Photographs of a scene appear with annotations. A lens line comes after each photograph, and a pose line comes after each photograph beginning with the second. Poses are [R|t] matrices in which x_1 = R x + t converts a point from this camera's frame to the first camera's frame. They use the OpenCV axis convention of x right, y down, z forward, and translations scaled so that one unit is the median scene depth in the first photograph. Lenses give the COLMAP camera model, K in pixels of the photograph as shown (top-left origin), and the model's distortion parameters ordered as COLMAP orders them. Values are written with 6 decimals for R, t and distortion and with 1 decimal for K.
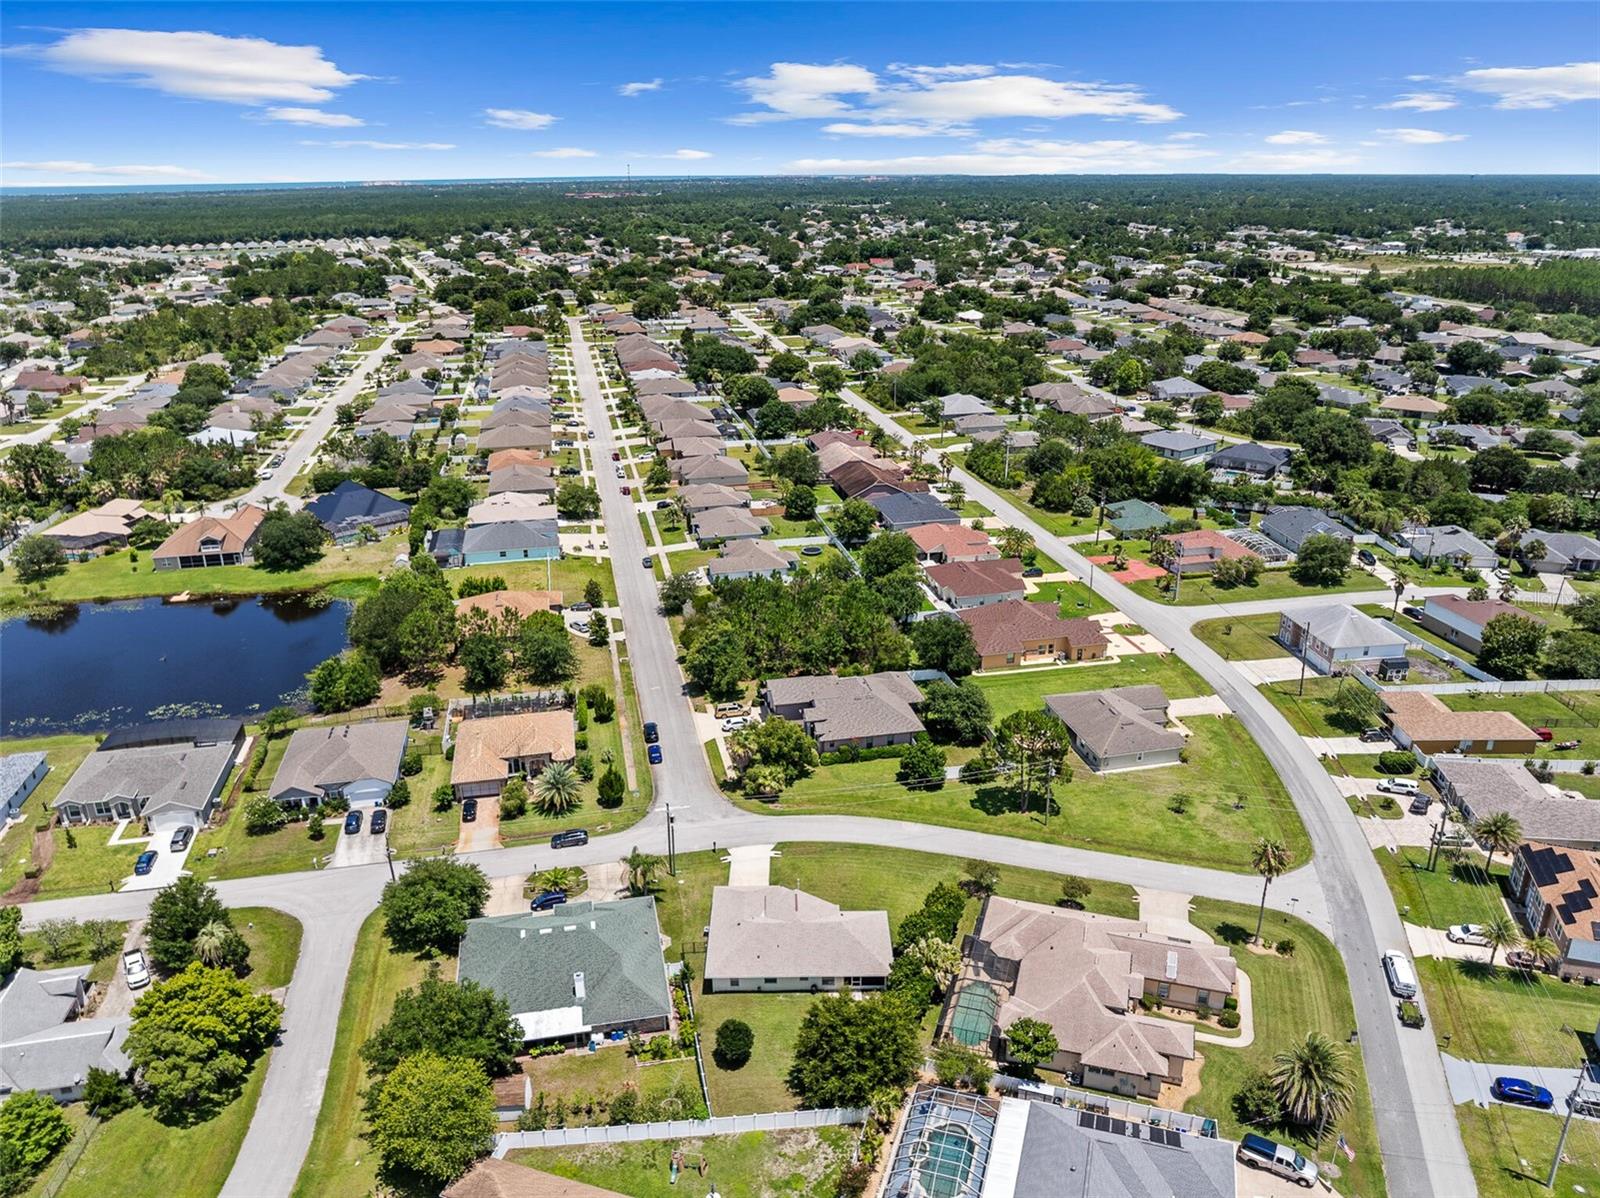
lens RADIAL K [[1146.1, 0, 800.0], [0, 1146.1, 599.0], [0, 0, 1]] dist [-0.044696, 0.005493]
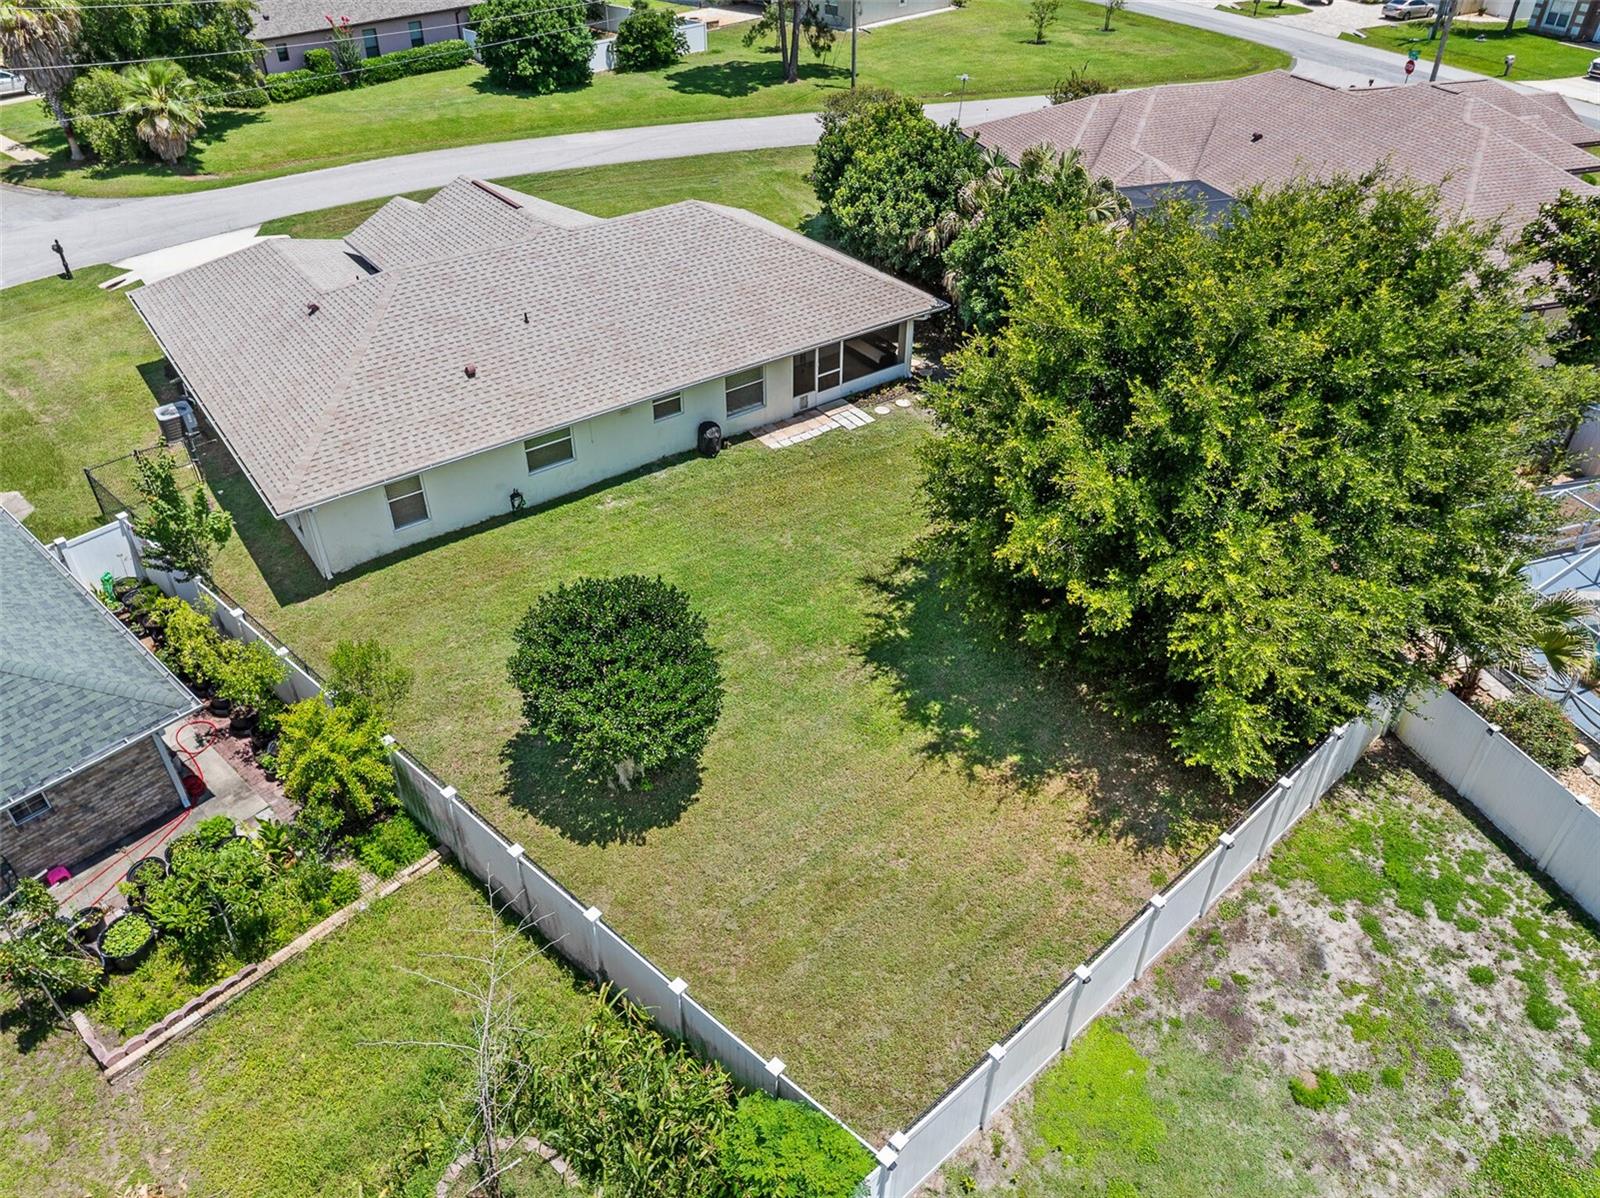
lens RADIAL K [[1146.1, 0, 800.0], [0, 1146.1, 599.0], [0, 0, 1]] dist [-0.044696, 0.005493]
pose [[0.809802, -0.352107, 0.469299, -0.111383], [0.210545, 0.921017, 0.327717, 0.306090], [-0.547624, -0.166577, 0.819976, 0.795012]]
